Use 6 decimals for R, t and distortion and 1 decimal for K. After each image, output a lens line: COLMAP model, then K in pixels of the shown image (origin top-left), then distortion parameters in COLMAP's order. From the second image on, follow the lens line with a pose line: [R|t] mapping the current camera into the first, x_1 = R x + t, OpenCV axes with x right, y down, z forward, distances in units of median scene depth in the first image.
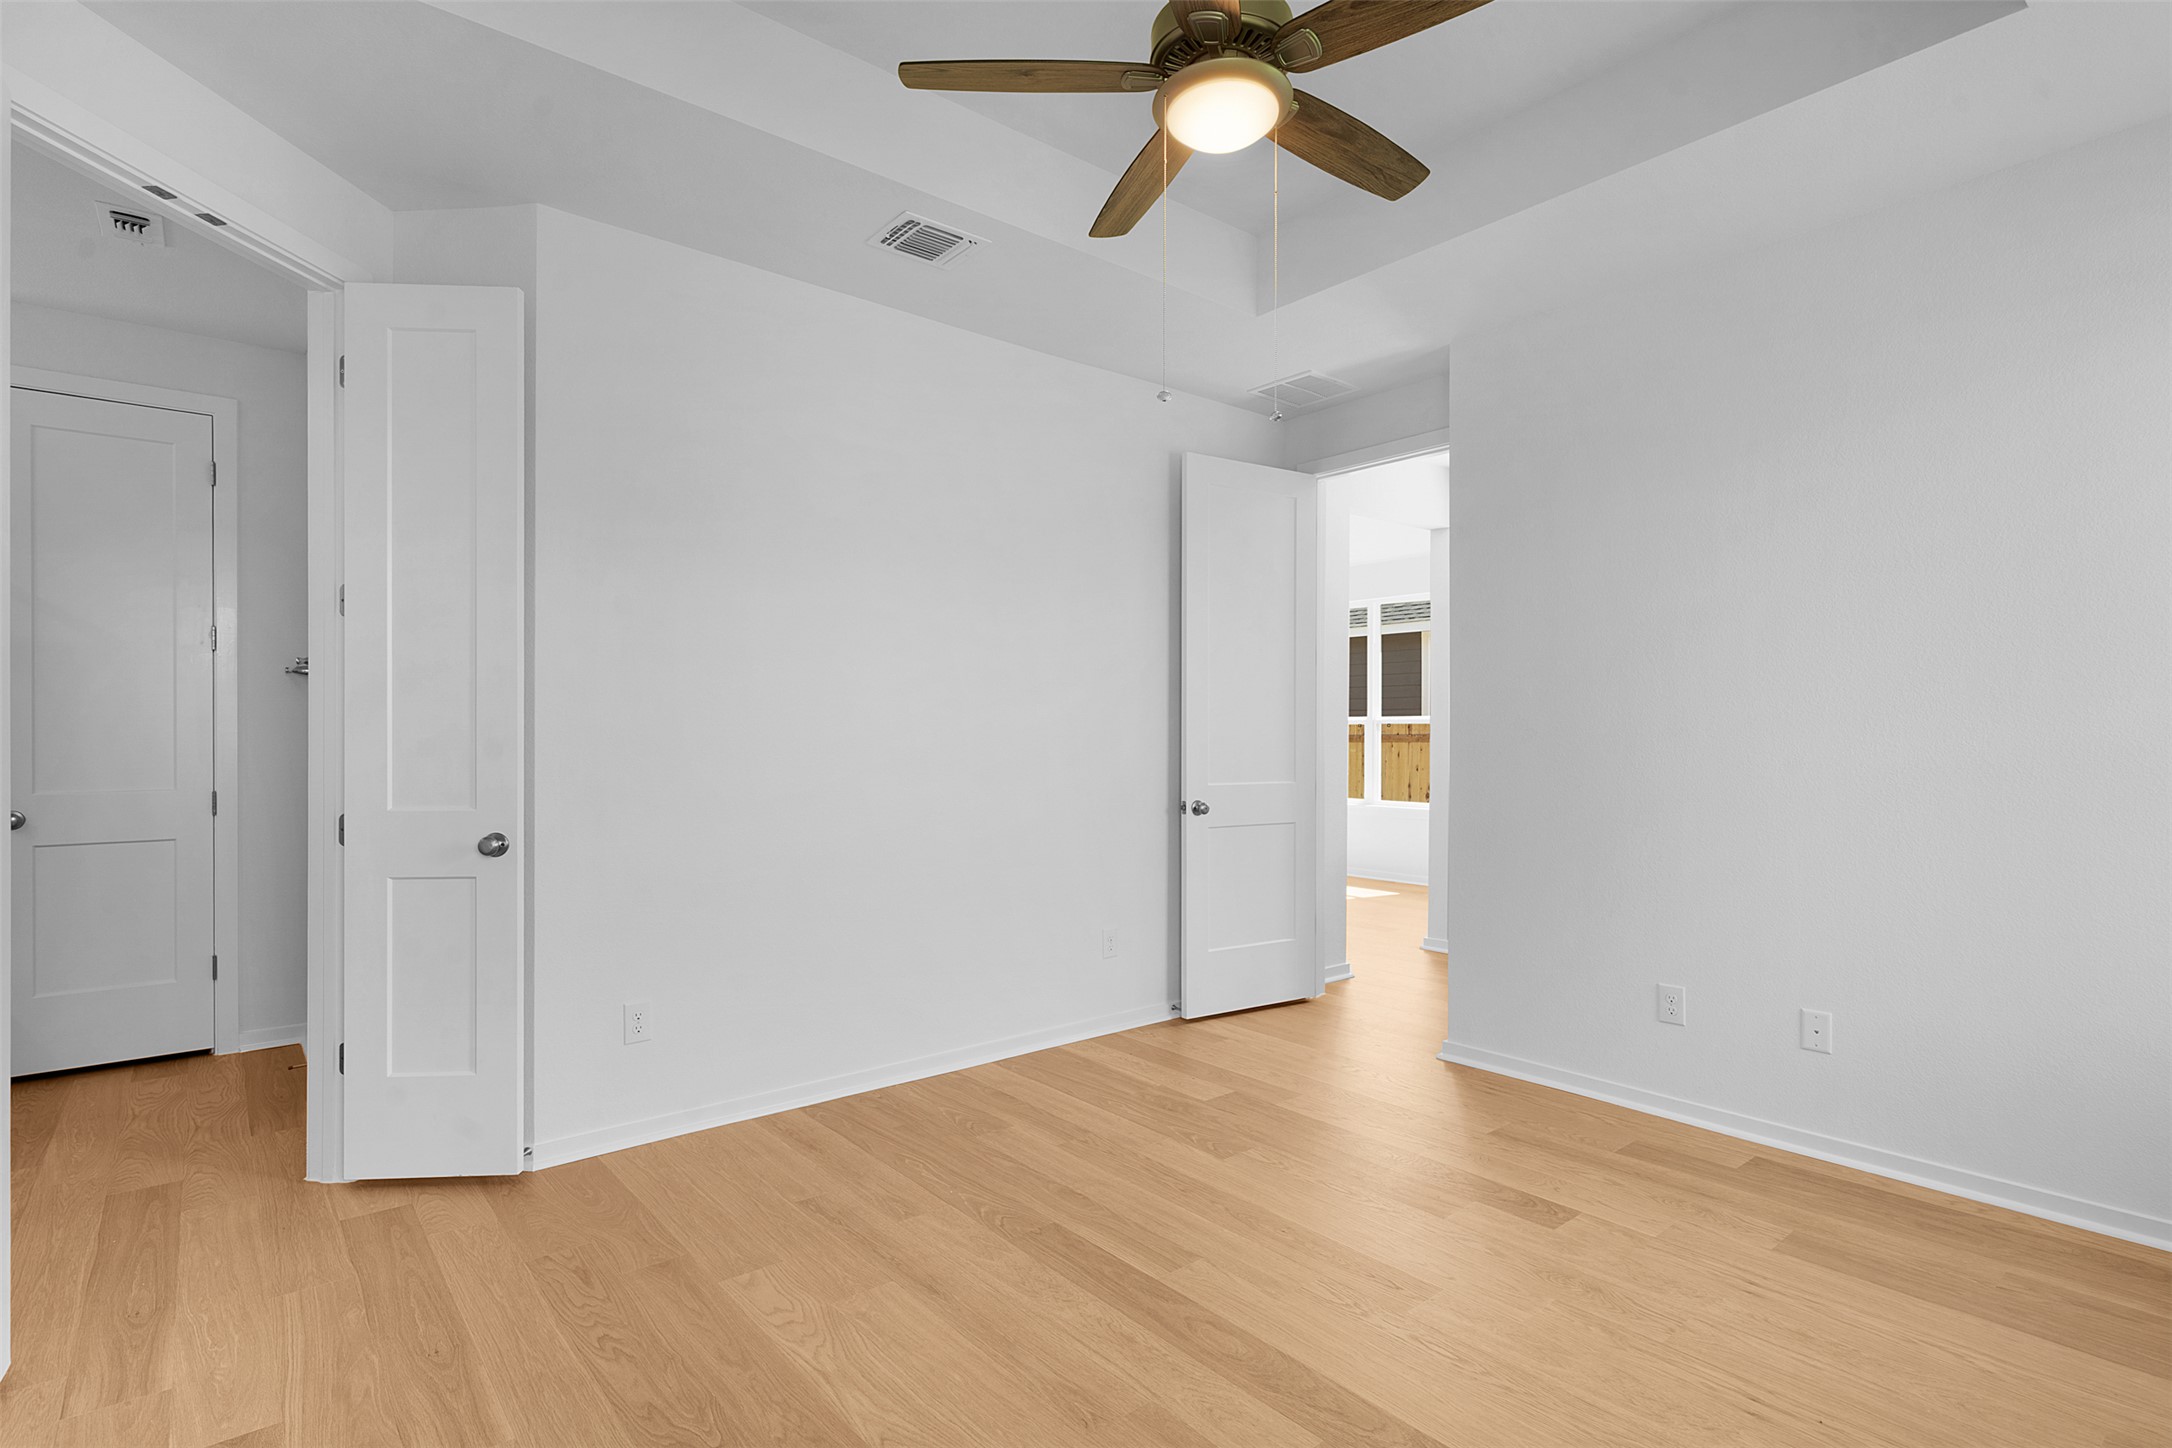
lens RADIAL K [[1043.2, 0, 1081.2], [0, 1043.2, 738.8], [0, 0, 1]] dist [0.005903, 0.000948]
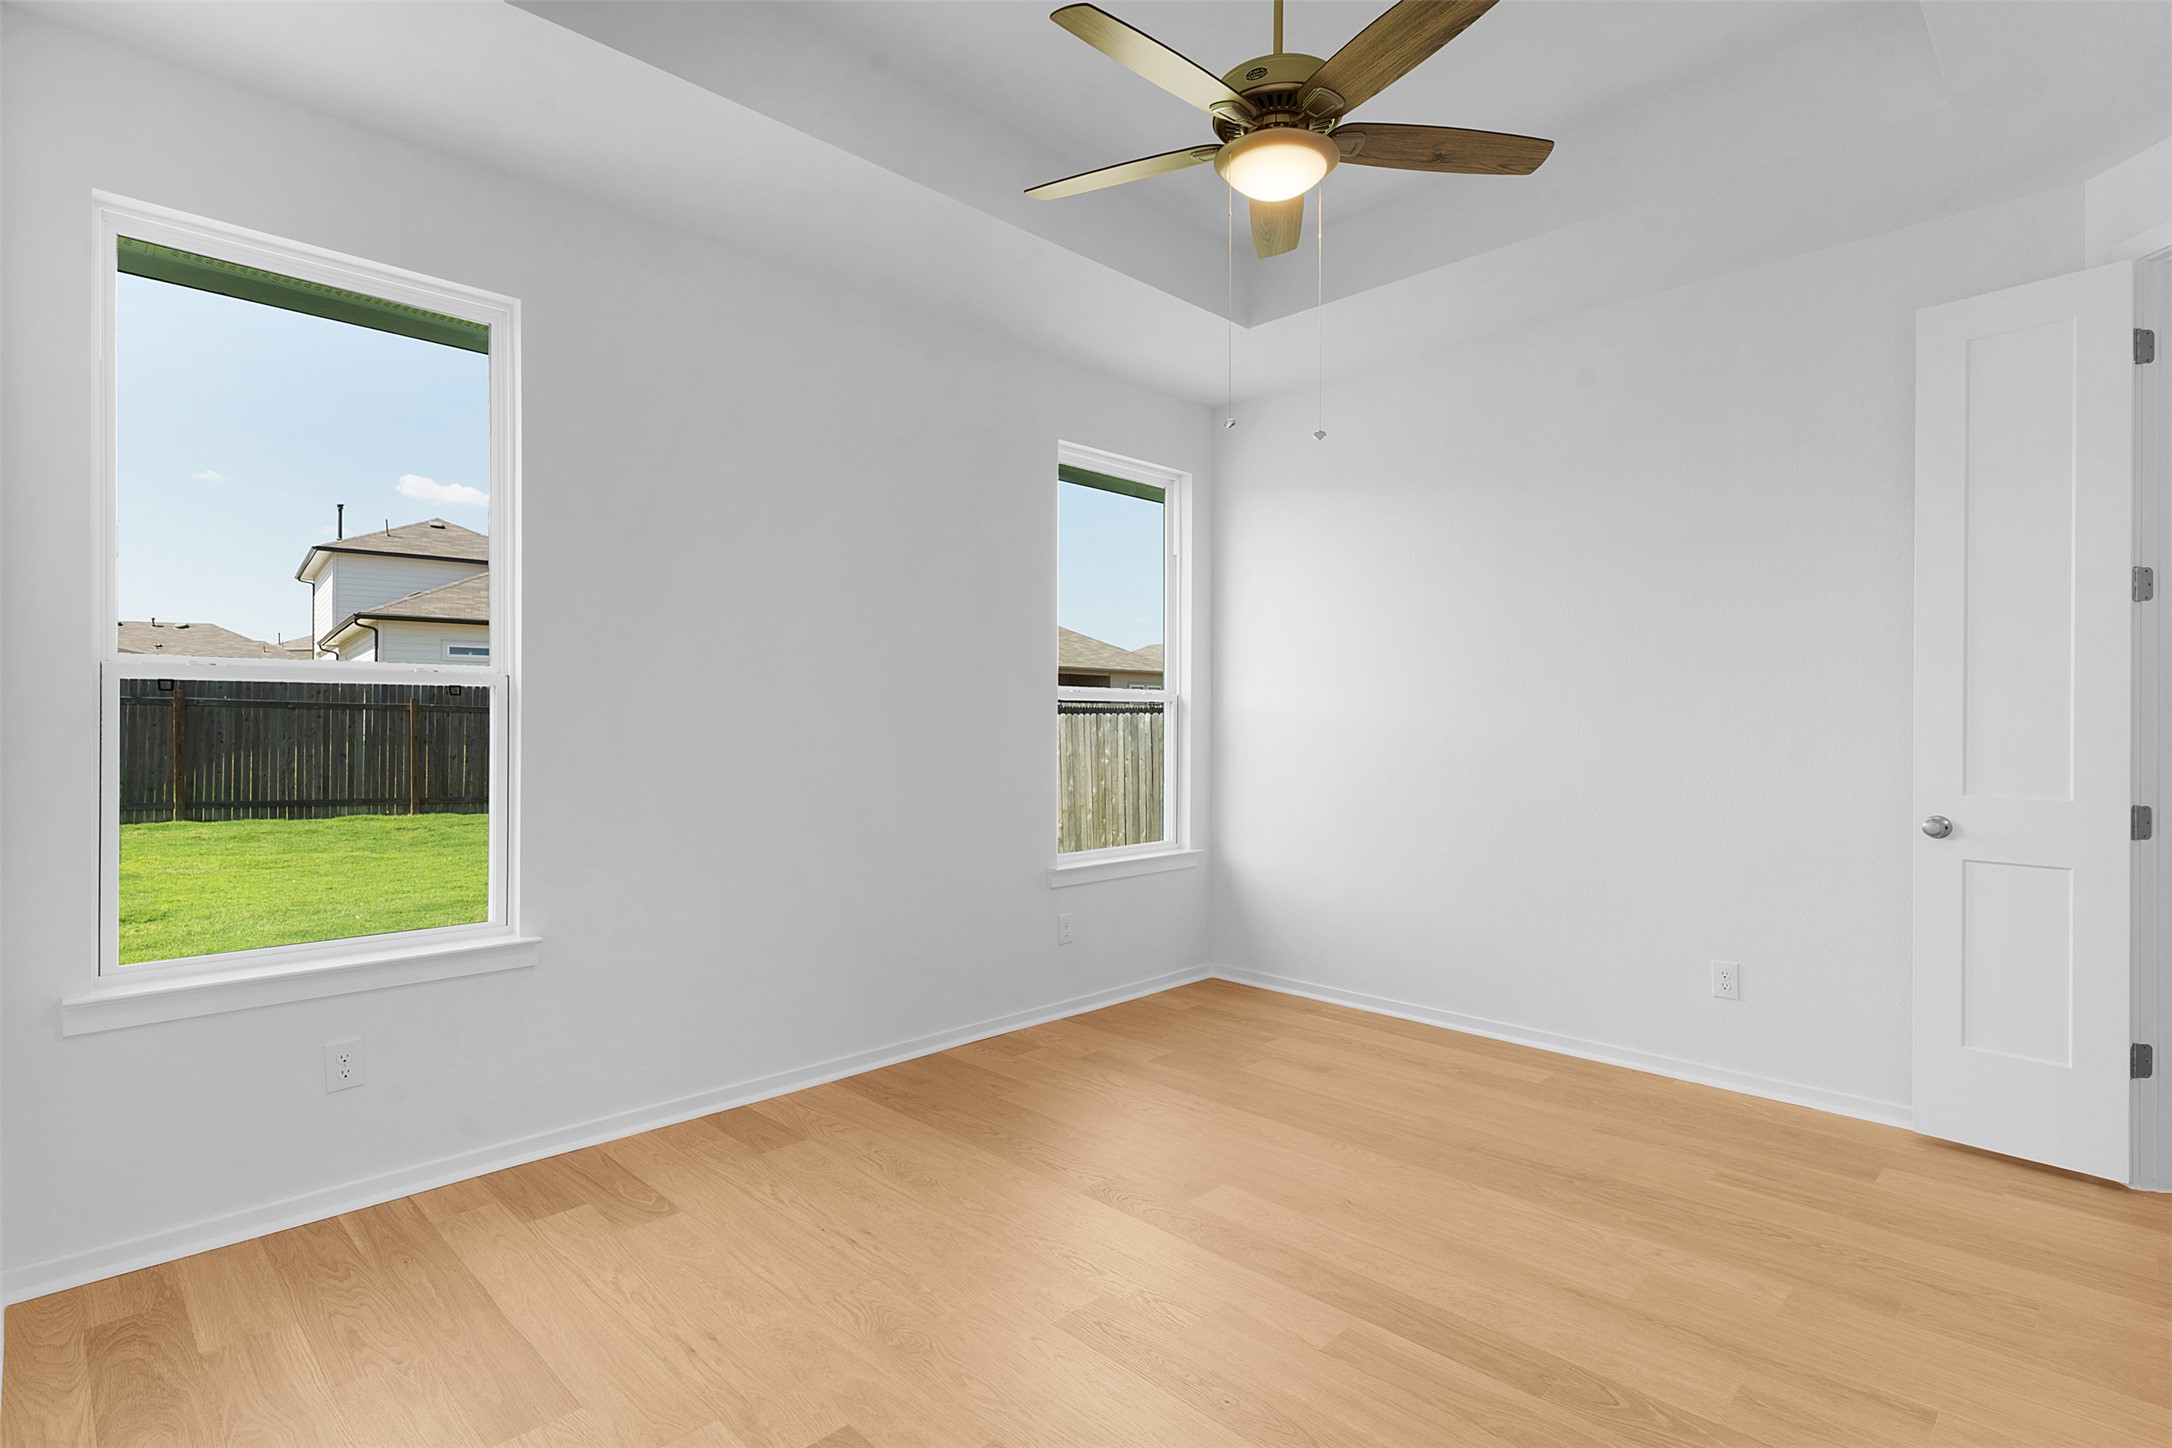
lens RADIAL K [[1043.2, 0, 1081.2], [0, 1043.2, 738.8], [0, 0, 1]] dist [0.005903, 0.000948]
pose [[-0.995699, -0.002179, -0.092619, 0.409957], [-0.003492, 0.999896, 0.014017, -0.001397], [0.092579, 0.014280, -0.995603, 1.931296]]
